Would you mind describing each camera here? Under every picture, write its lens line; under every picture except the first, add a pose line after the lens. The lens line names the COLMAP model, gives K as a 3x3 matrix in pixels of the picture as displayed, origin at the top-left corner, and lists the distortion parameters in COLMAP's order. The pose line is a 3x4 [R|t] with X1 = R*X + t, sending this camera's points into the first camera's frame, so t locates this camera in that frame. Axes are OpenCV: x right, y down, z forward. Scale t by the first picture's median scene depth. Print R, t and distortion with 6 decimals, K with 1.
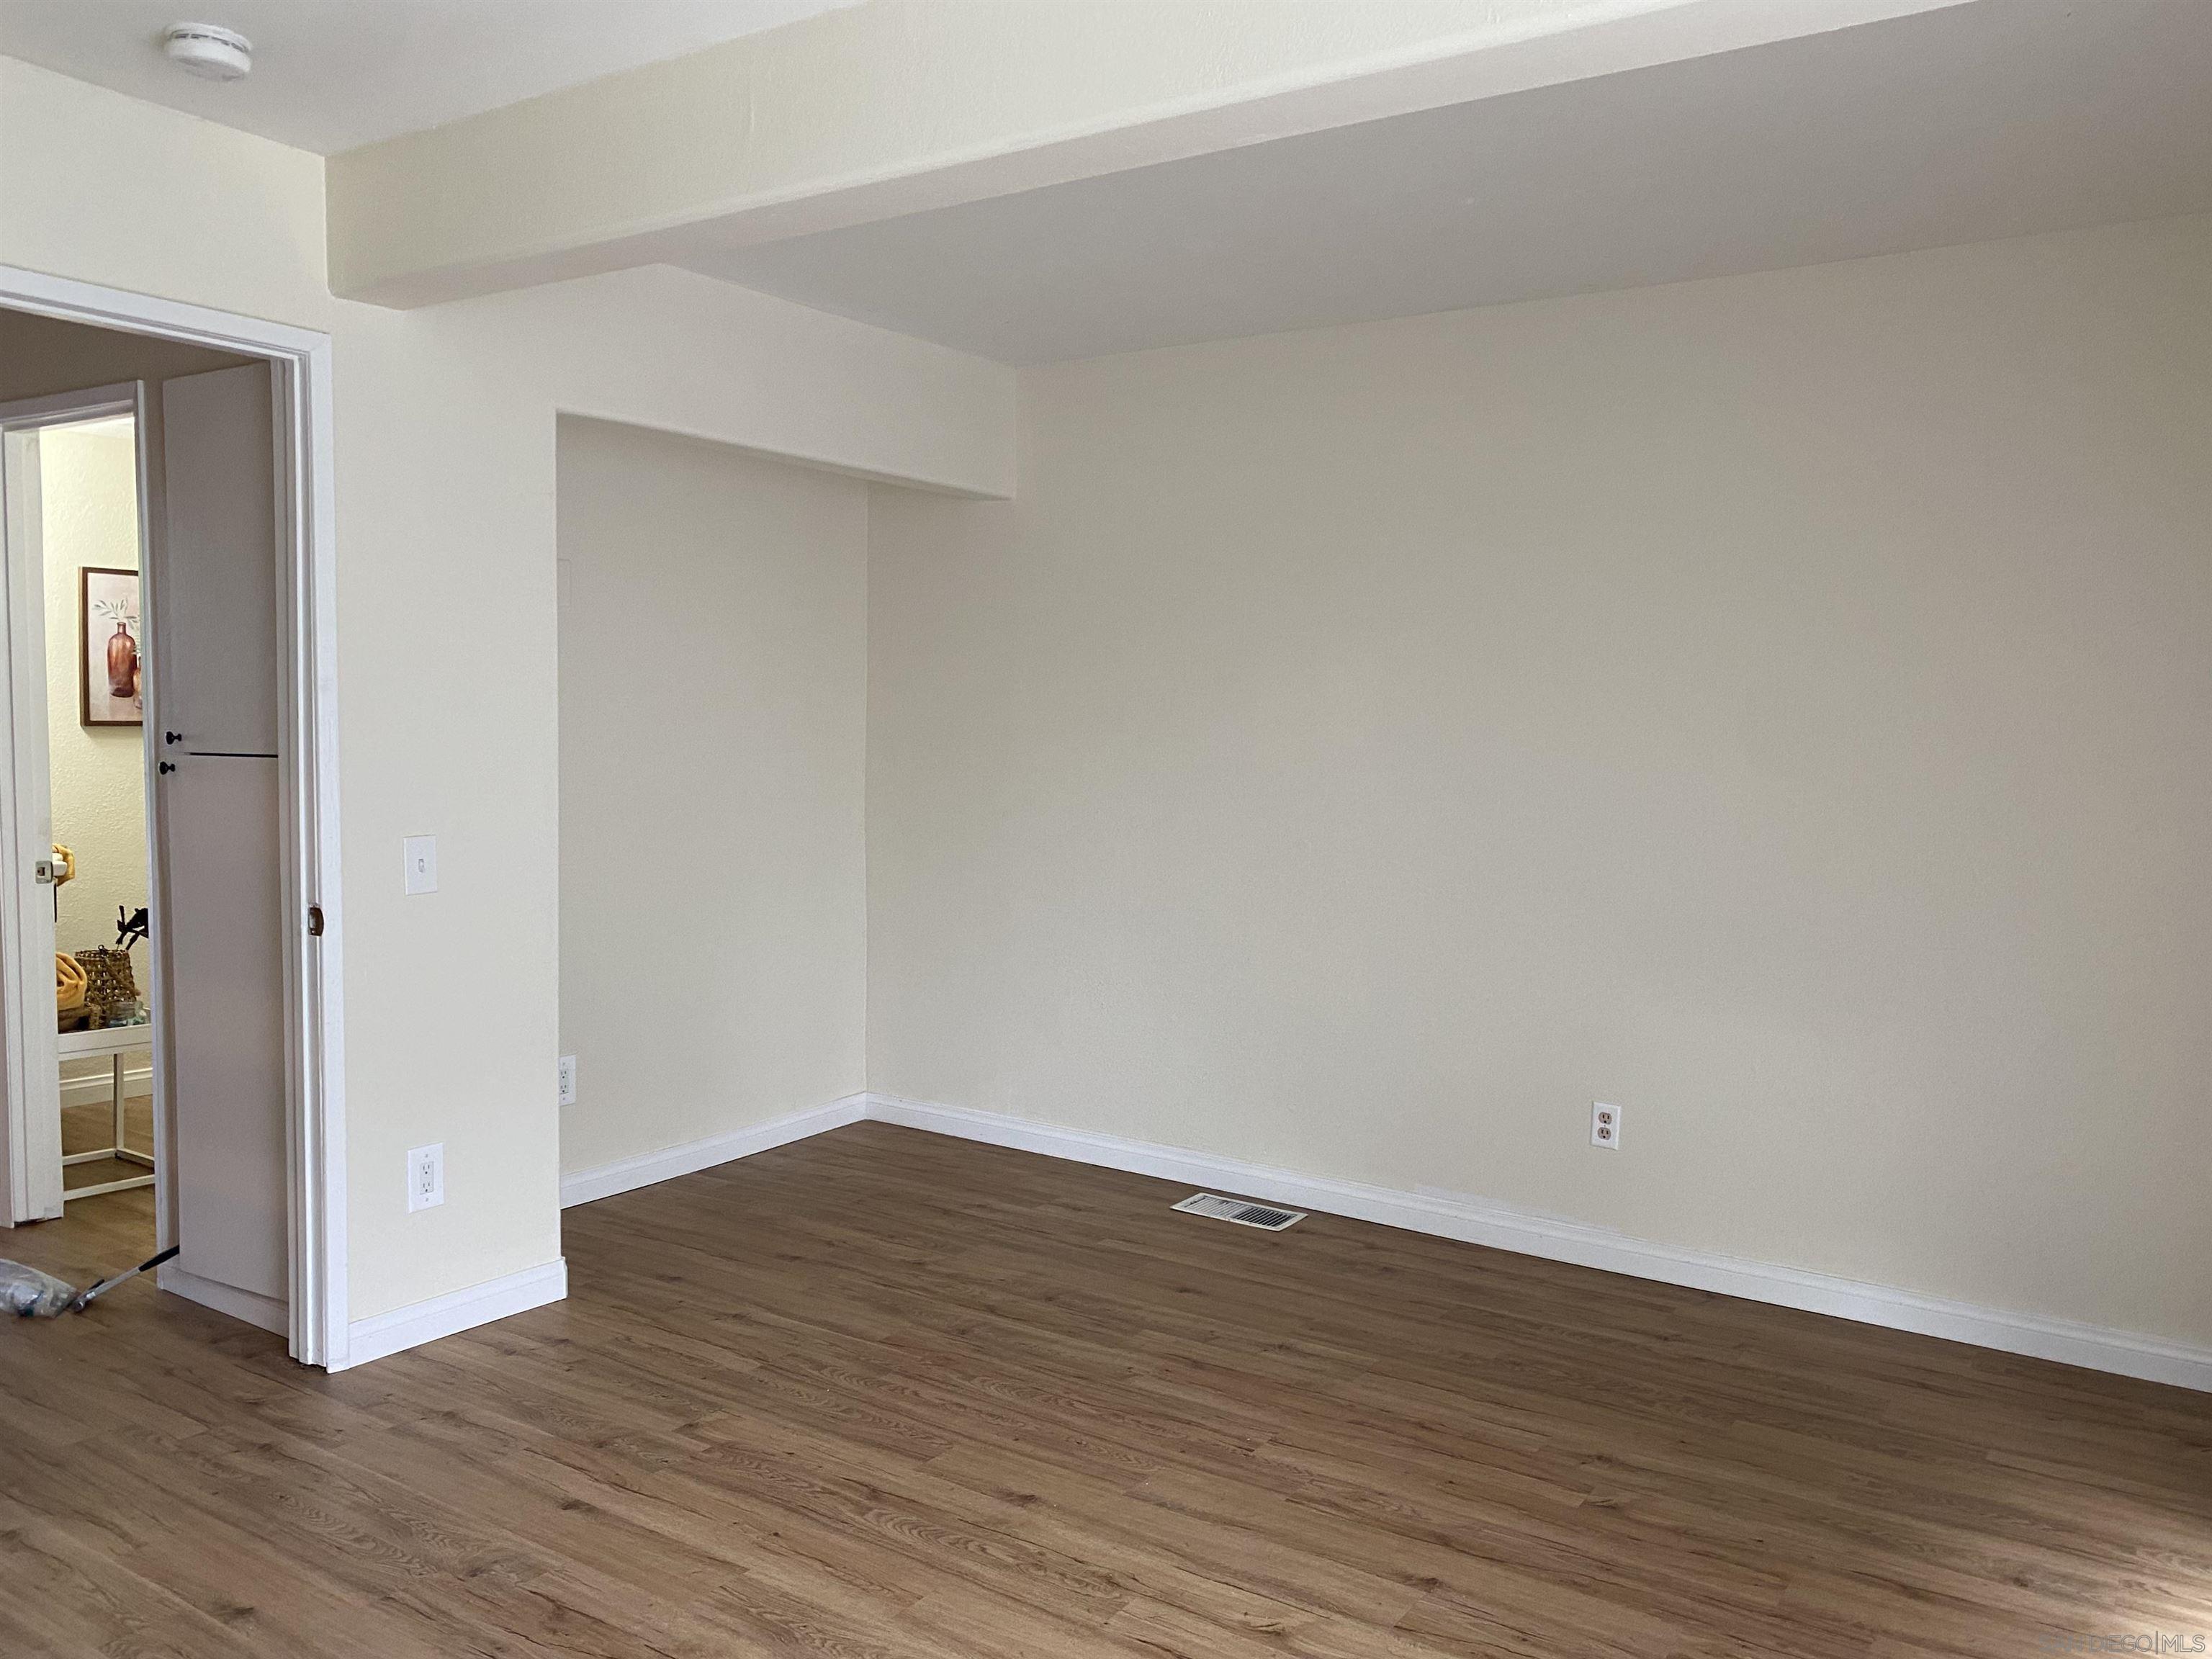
lens RADIAL K [[1689.4, 0, 1106.9], [0, 1689.4, 830.5], [0, 0, 1]] dist [0.004709, -0.004300]
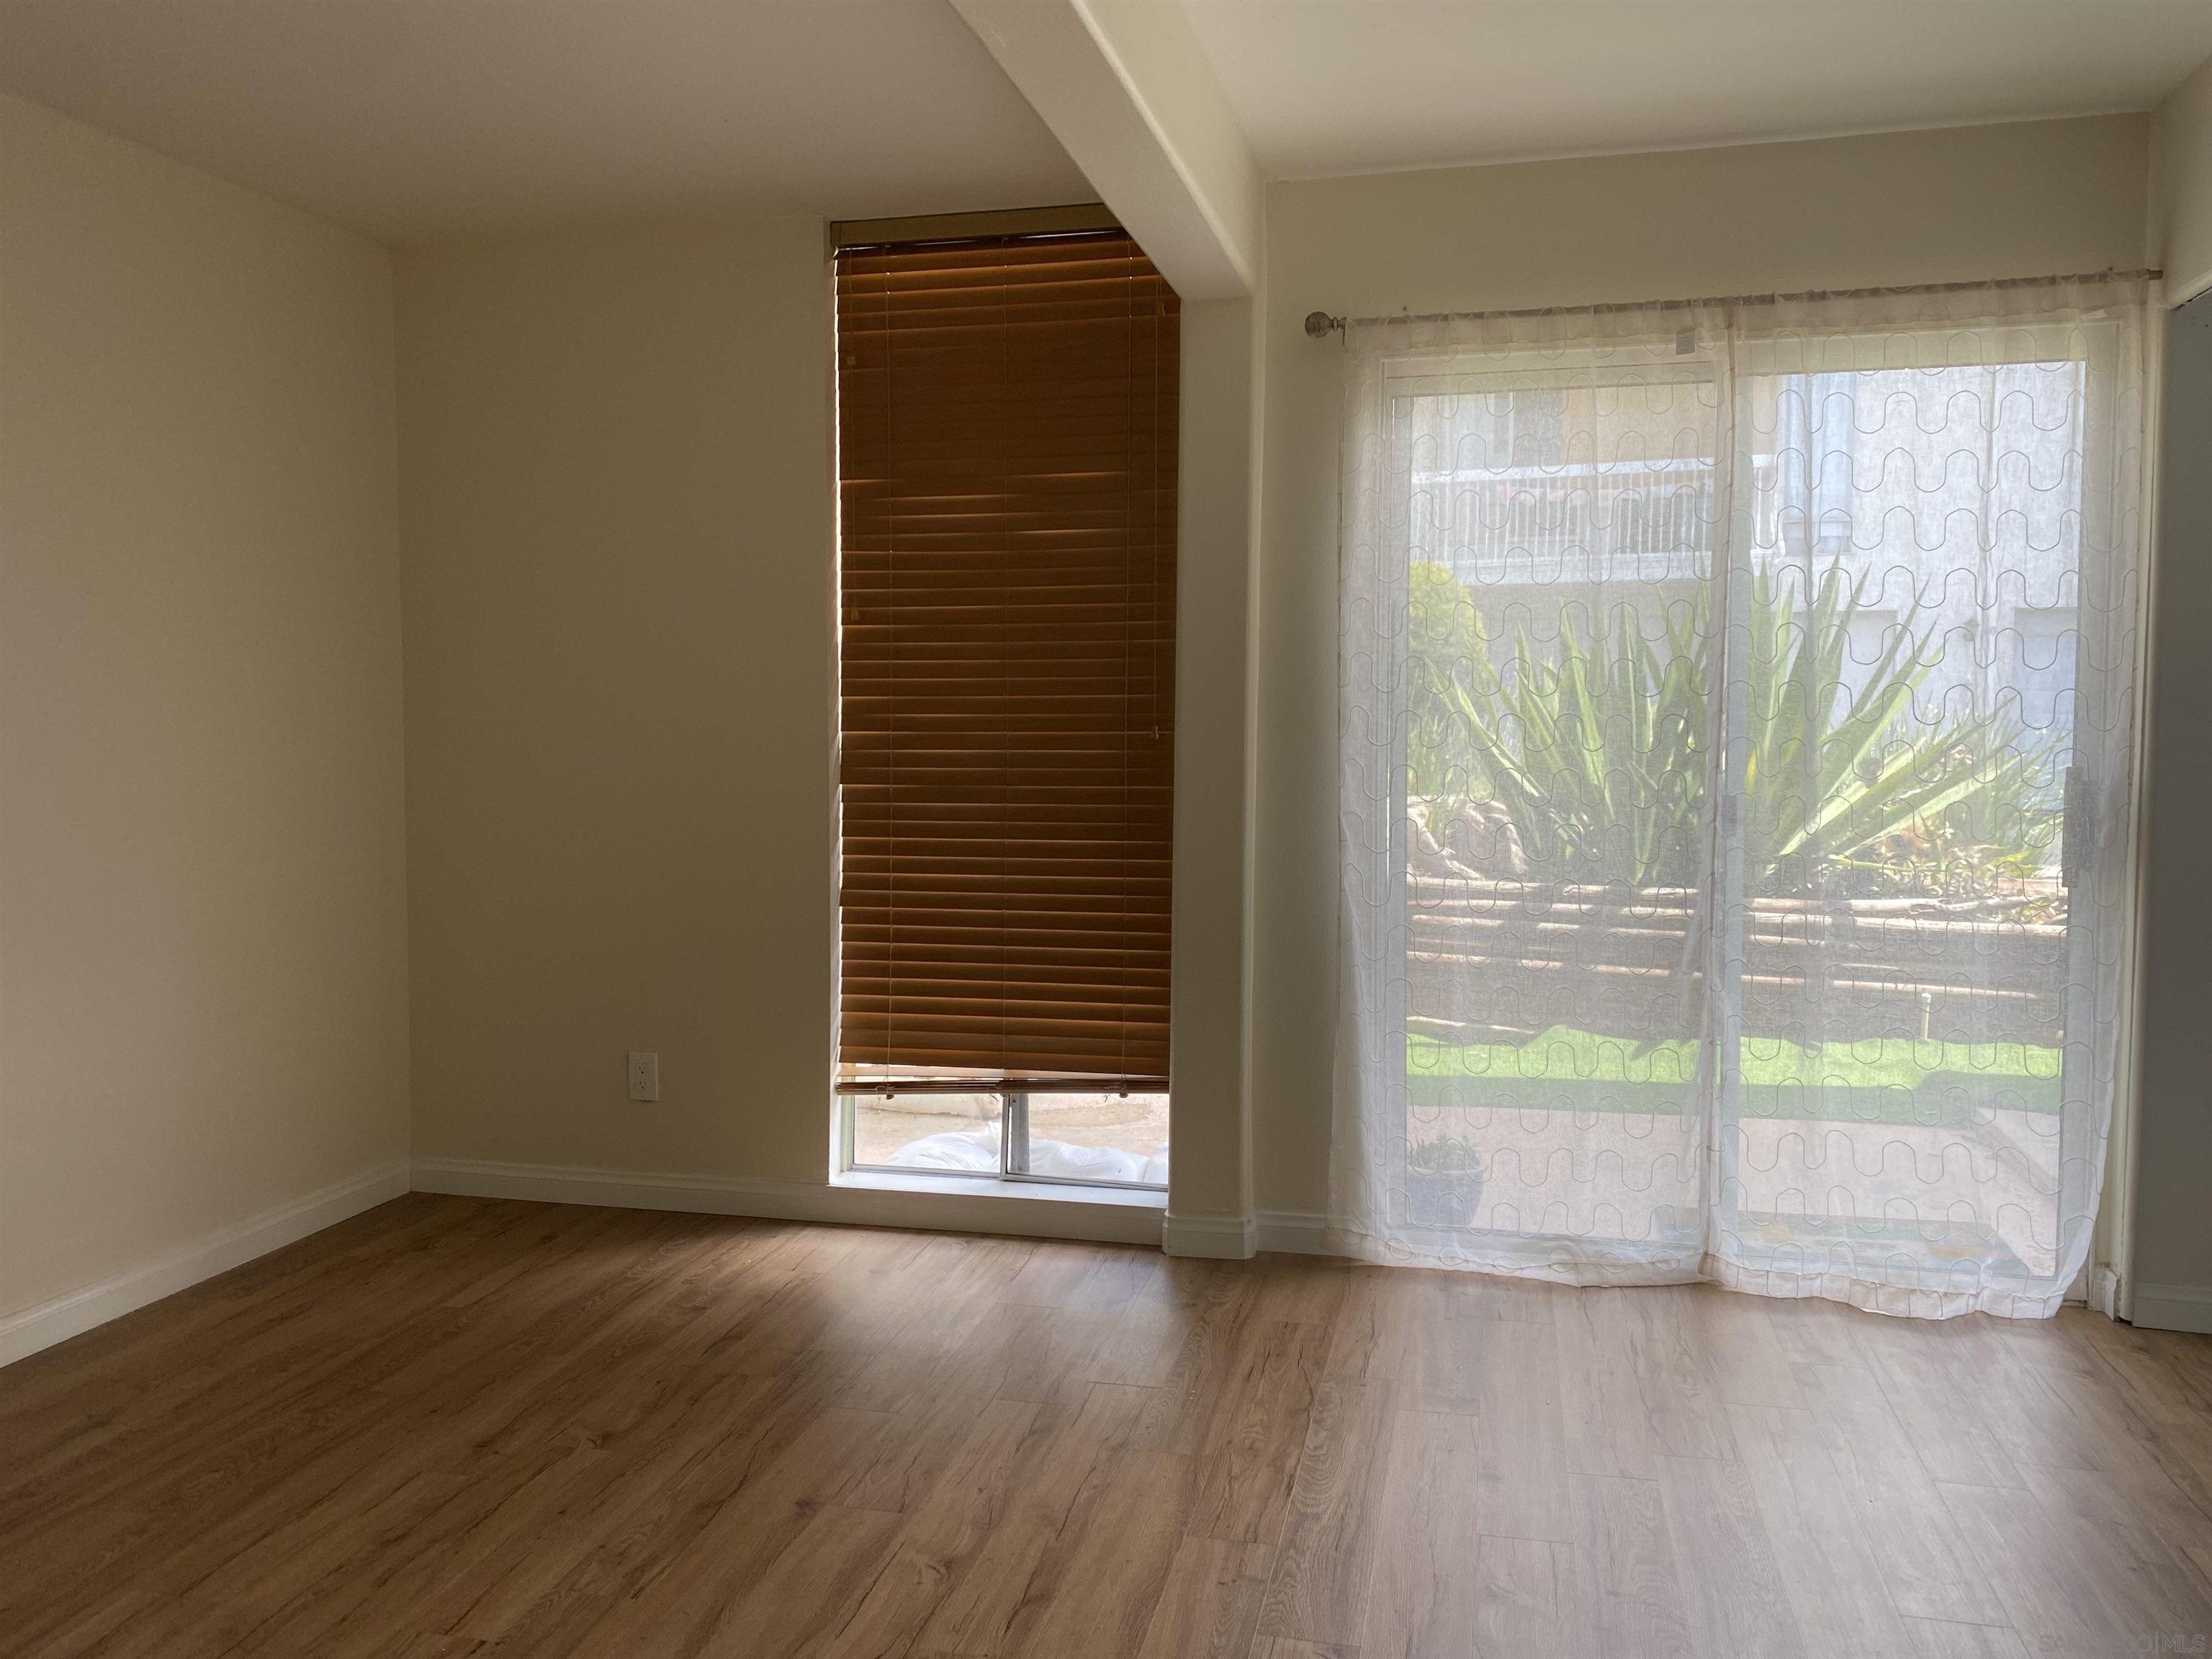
lens RADIAL K [[1689.4, 0, 1107.2], [0, 1689.4, 825.8], [0, 0, 1]] dist [0.004709, -0.004300]
pose [[-0.351628, -0.079551, 0.932754, -0.679842], [0.053770, 0.993022, 0.104961, -0.038113], [-0.934594, 0.087062, -0.344897, 1.020549]]
